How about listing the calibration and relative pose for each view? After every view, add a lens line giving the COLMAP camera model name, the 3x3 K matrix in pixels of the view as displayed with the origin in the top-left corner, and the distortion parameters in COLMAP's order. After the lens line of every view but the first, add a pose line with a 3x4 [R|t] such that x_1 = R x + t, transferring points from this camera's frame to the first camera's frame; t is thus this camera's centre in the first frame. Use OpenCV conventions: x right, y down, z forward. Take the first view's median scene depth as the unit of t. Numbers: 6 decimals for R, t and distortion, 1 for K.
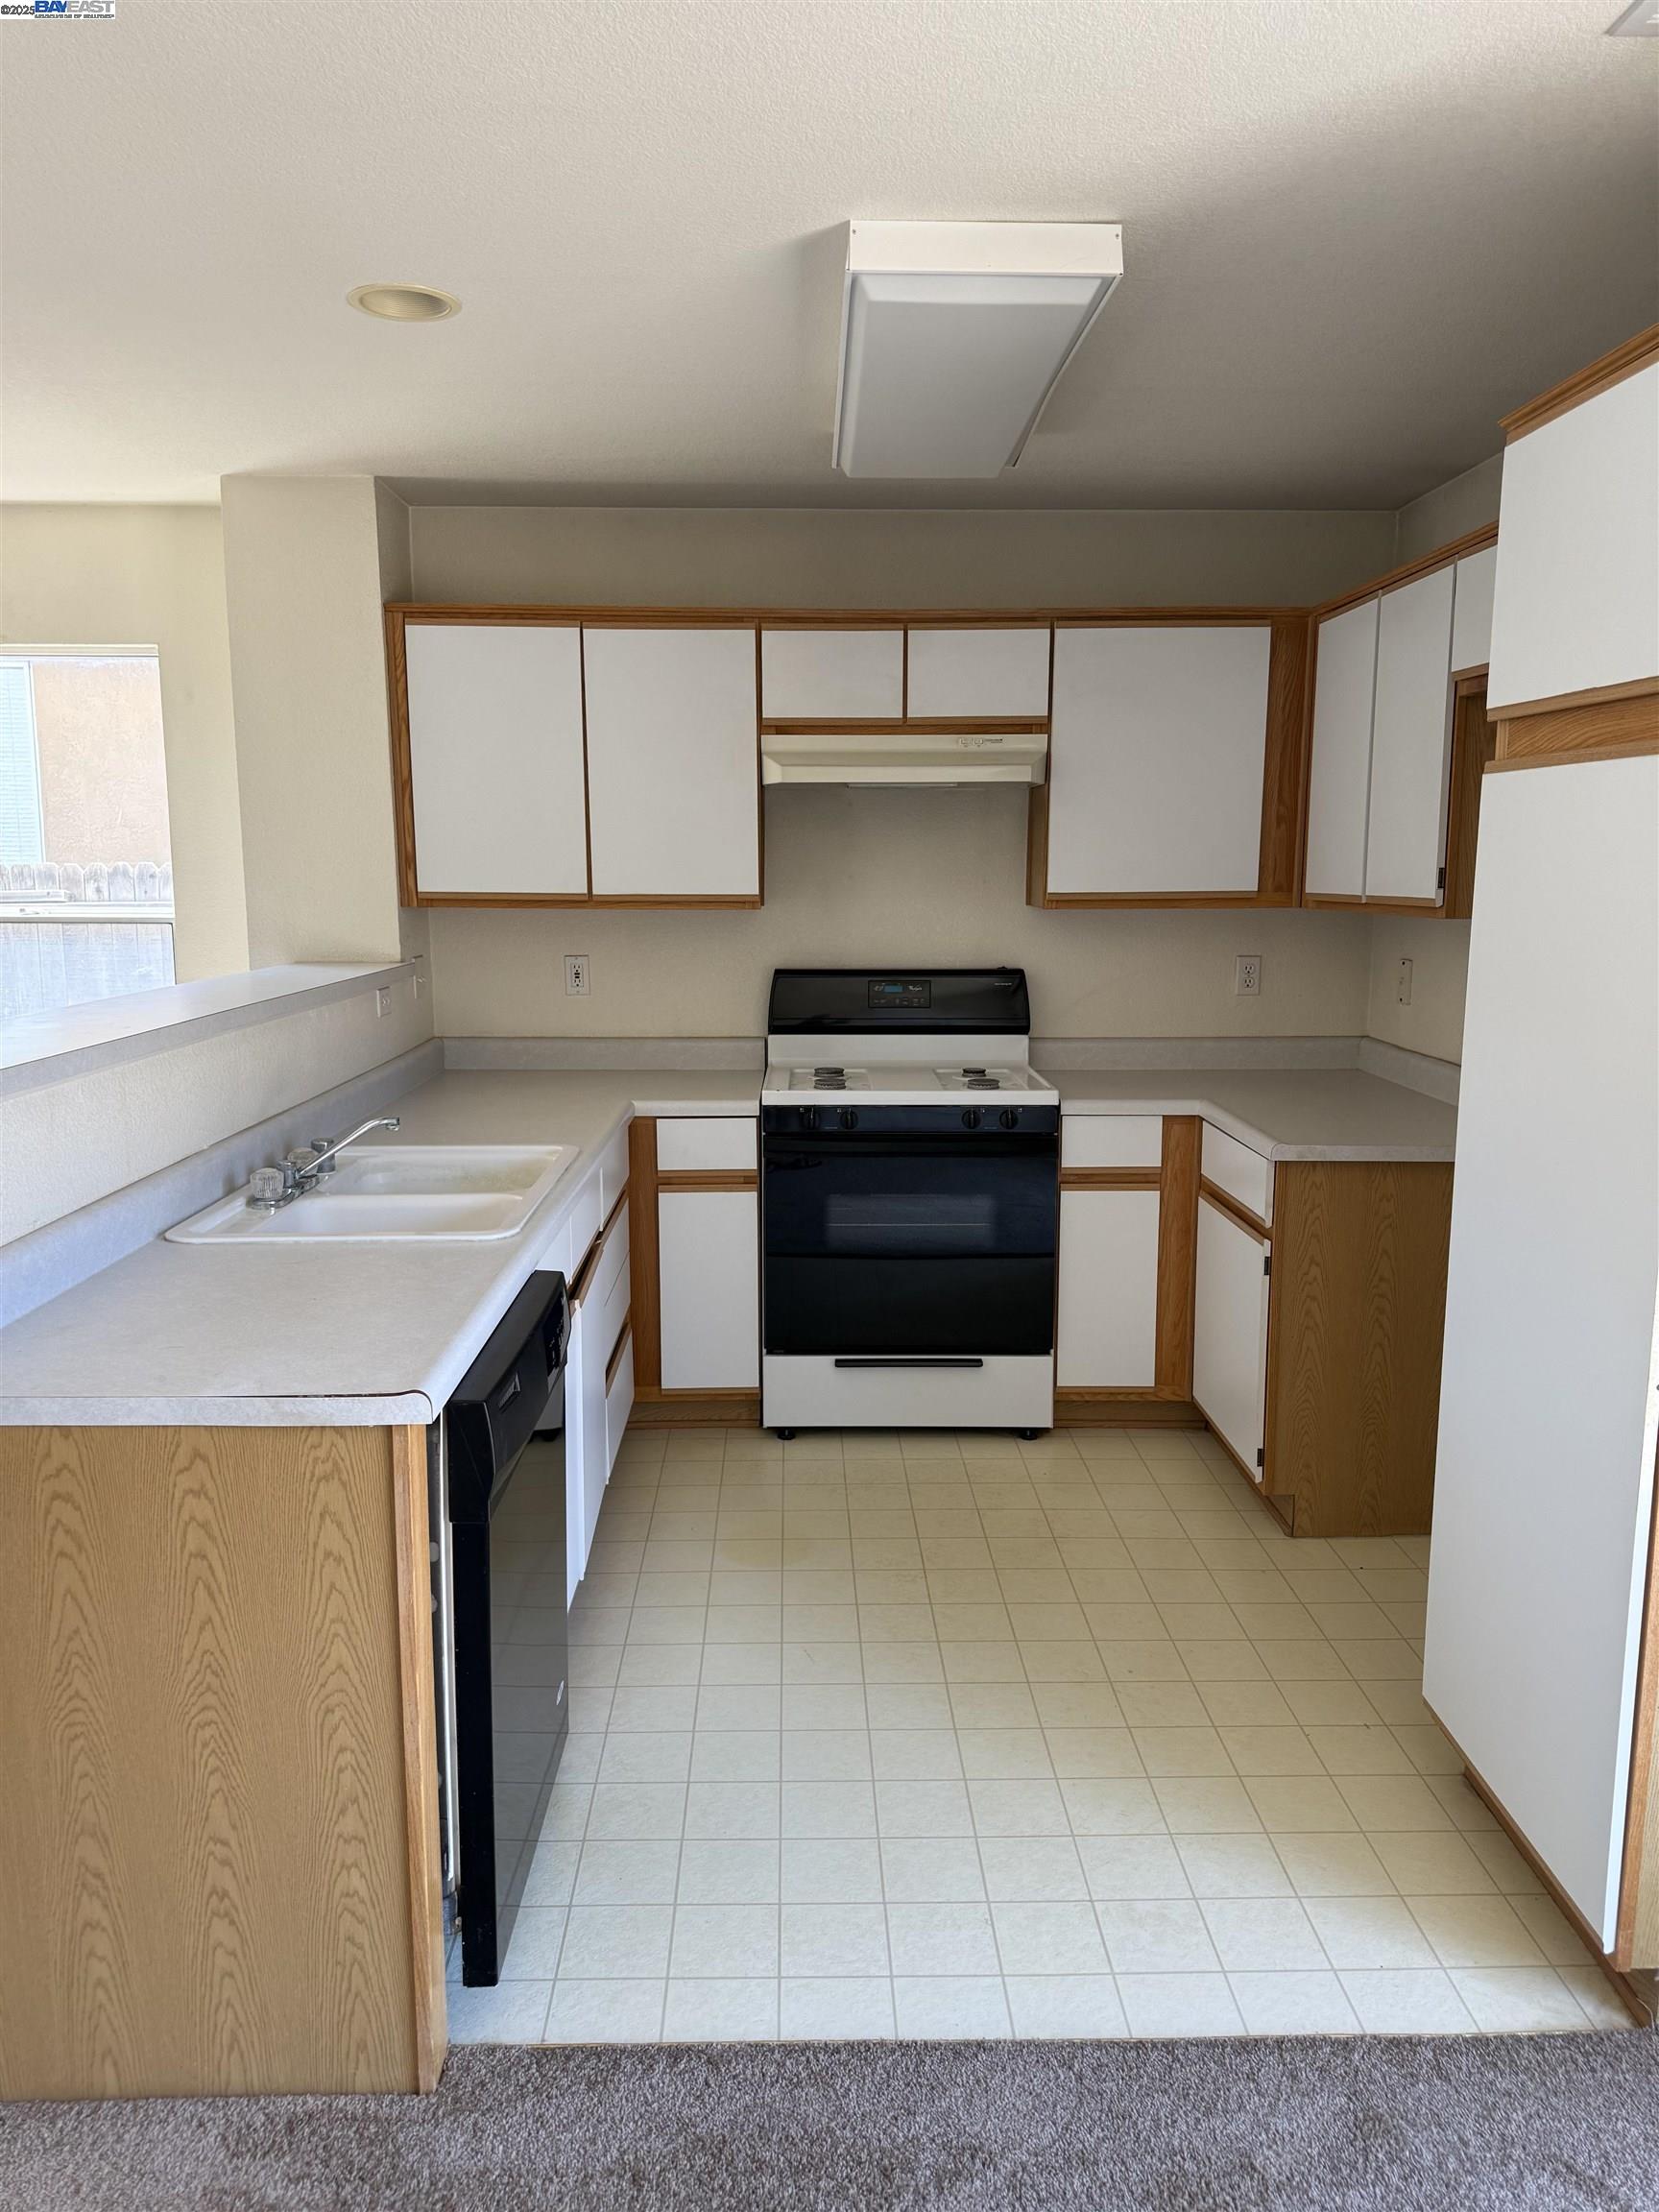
lens RADIAL K [[1559.8, 0, 830.2], [0, 1559.8, 1114.7], [0, 0, 1]] dist [0.130740, -0.265826]
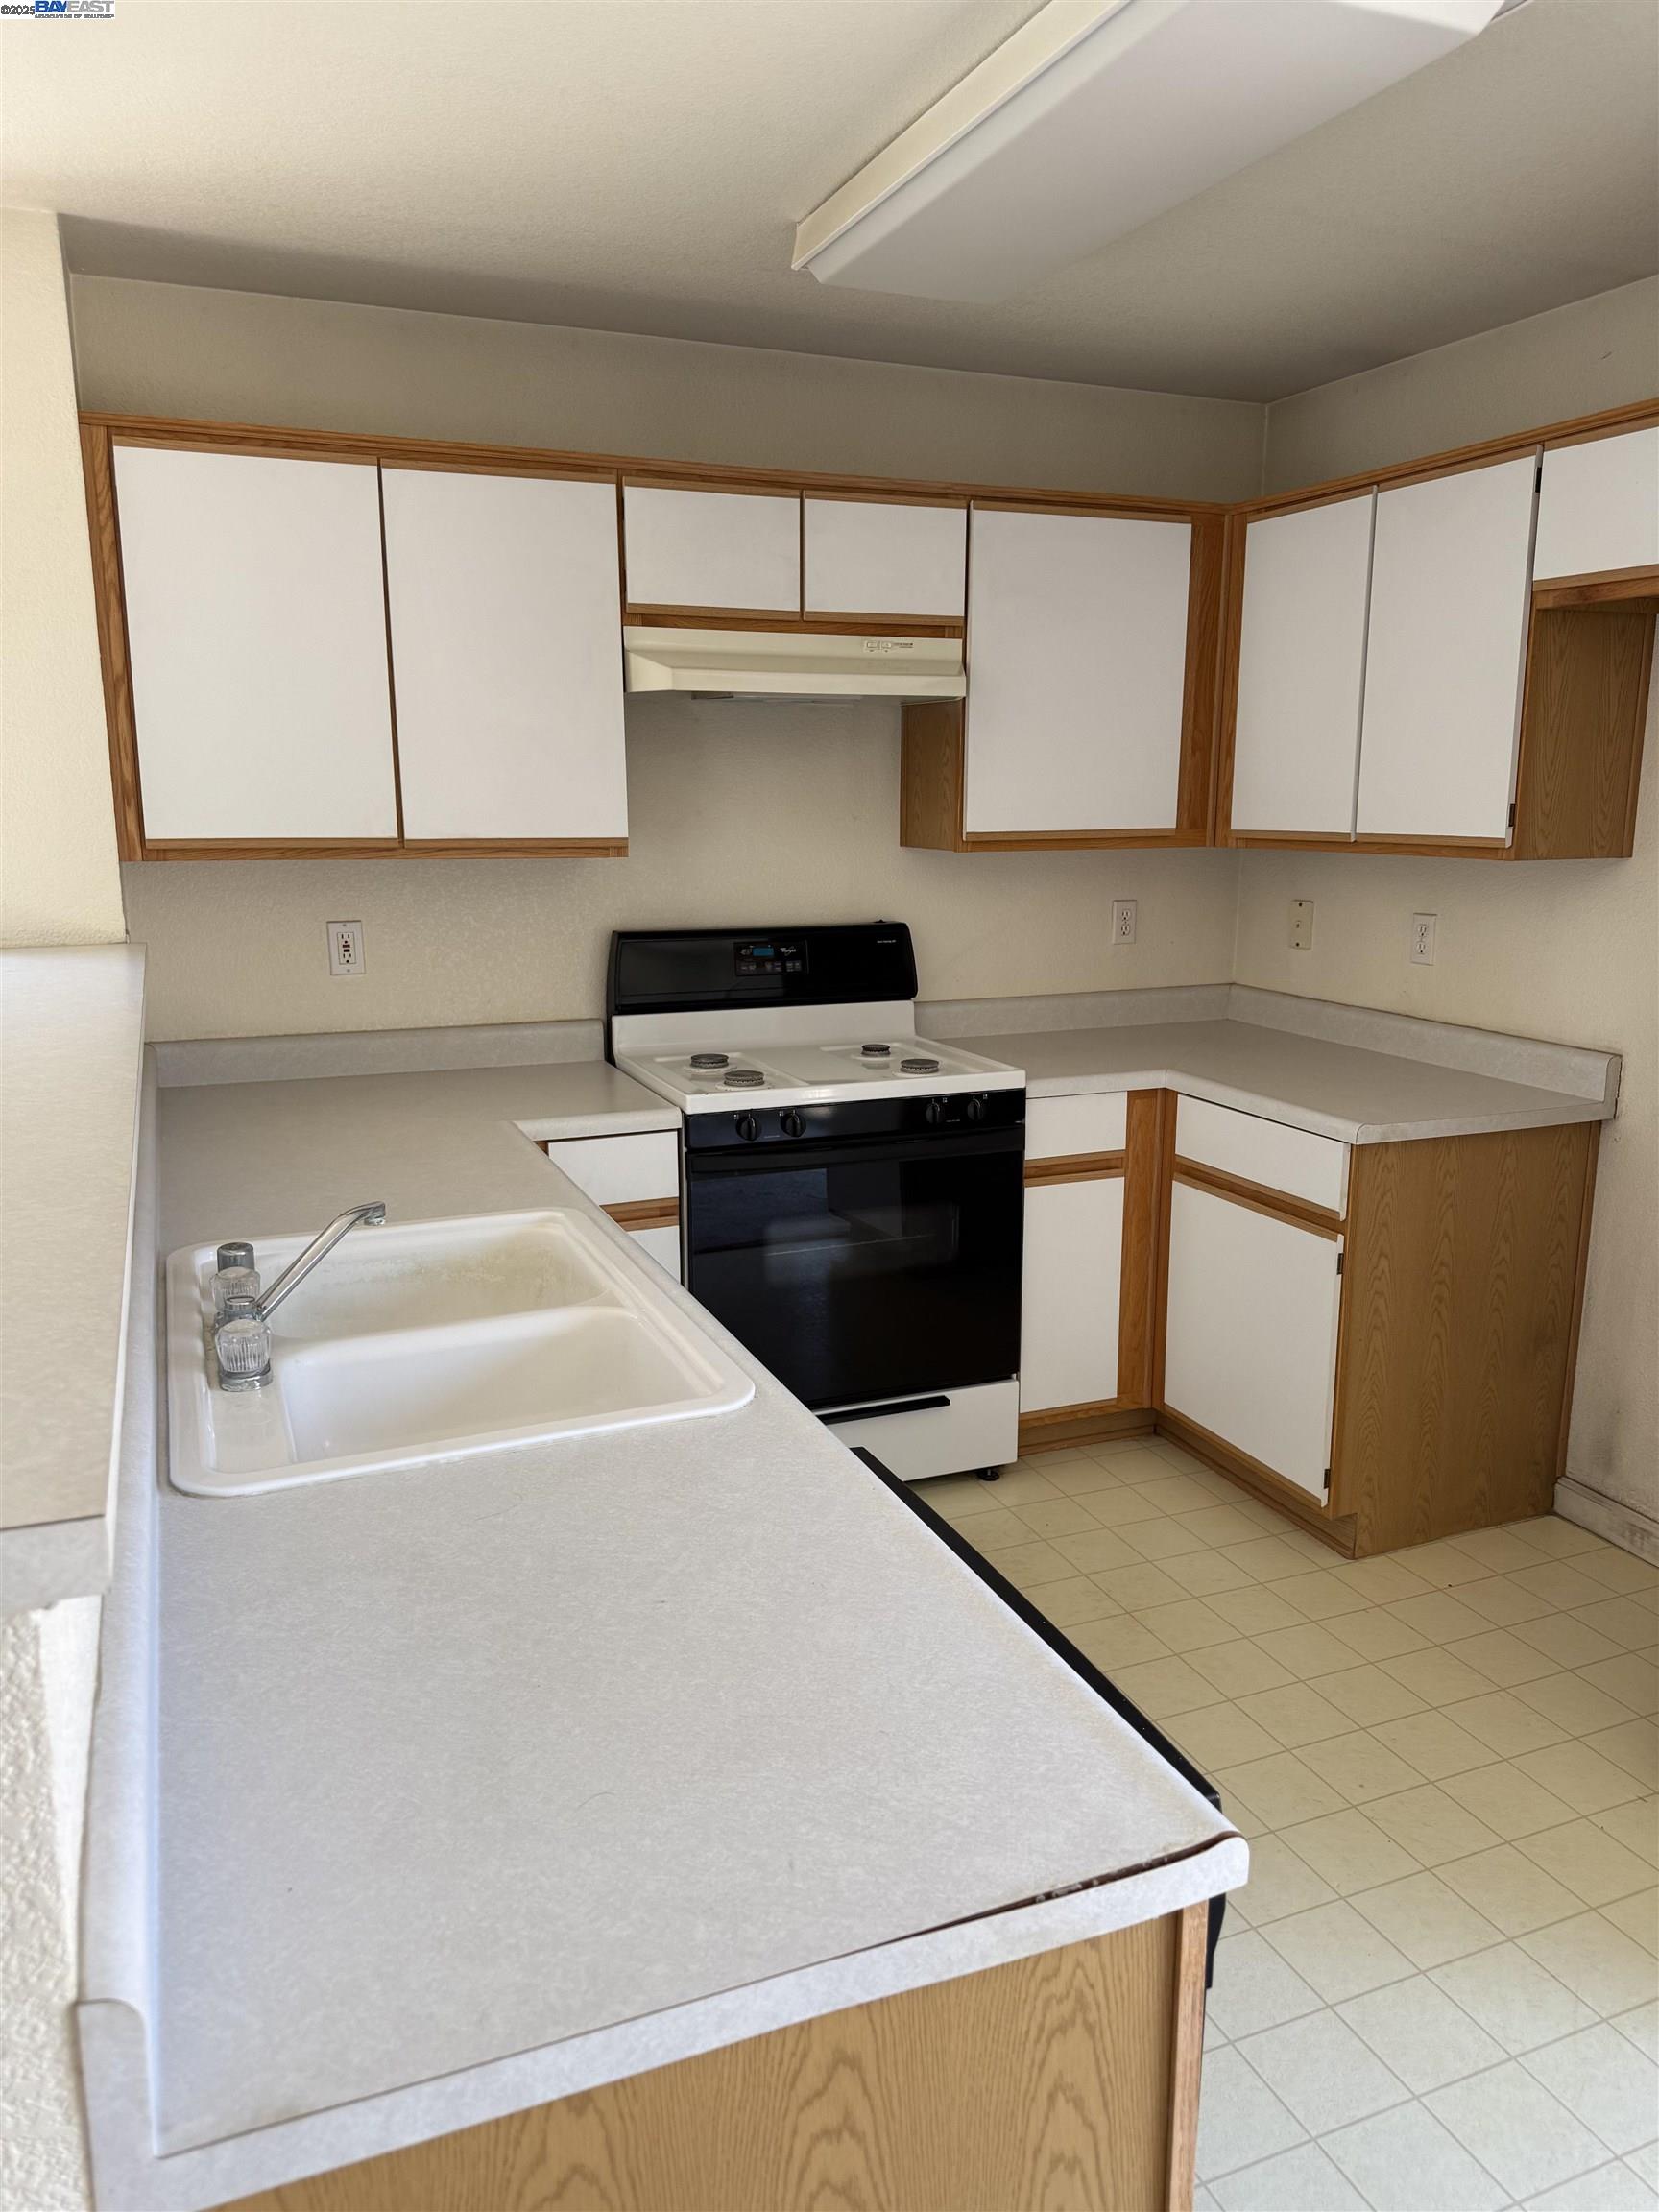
lens RADIAL K [[1557.7, 0, 826.5], [0, 1557.7, 1113.6], [0, 0, 1]] dist [0.074097, -0.109683]
pose [[0.928951, -0.075227, 0.362478, -0.249415], [0.058160, 0.996633, 0.057786, -0.045283], [-0.365605, -0.032599, 0.930199, 0.252954]]
